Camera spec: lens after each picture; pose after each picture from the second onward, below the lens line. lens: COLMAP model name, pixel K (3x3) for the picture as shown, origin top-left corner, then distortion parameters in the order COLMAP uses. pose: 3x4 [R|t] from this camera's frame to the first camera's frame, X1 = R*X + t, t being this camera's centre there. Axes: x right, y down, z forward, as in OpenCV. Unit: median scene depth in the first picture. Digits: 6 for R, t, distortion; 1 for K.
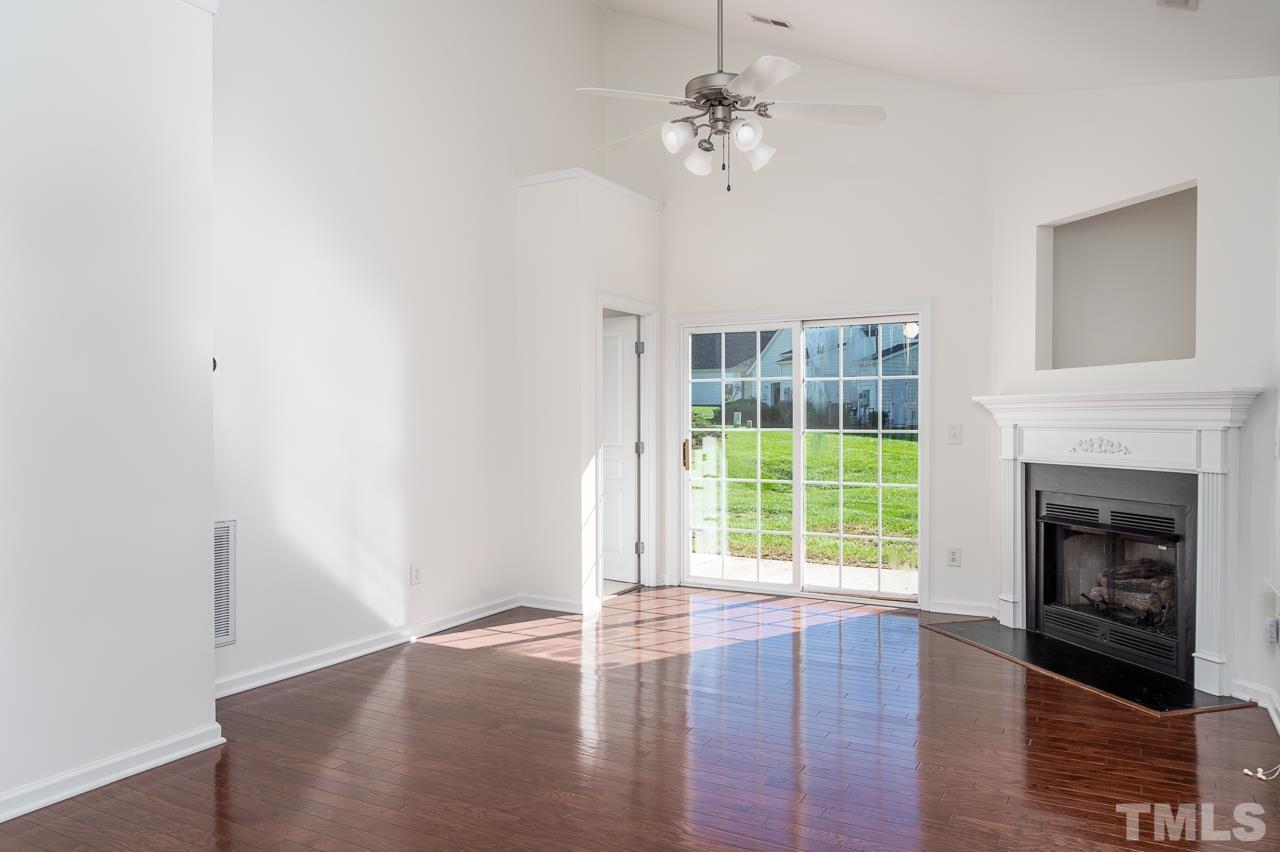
lens RADIAL K [[901.6, 0, 640.0], [0, 901.6, 426.0], [0, 0, 1]] dist [0.019522, -0.000895]
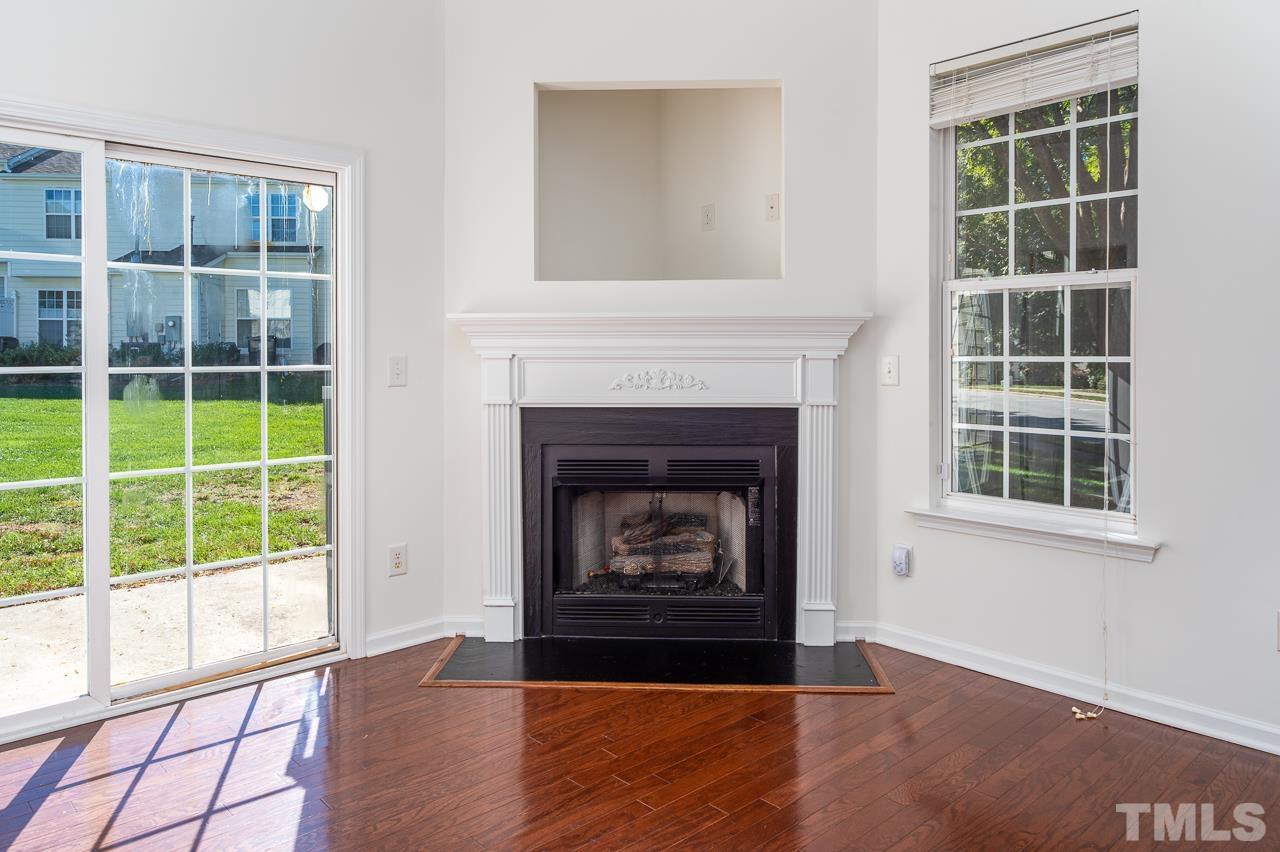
lens RADIAL K [[865.8, 0, 636.4], [0, 865.8, 362.6], [0, 0, 1]] dist [-0.006131, -0.002298]
pose [[0.315249, -0.008207, 0.948973, -0.201068], [0.006999, 0.999956, 0.006323, 0.000874], [-0.948983, 0.004648, 0.315293, 0.698069]]
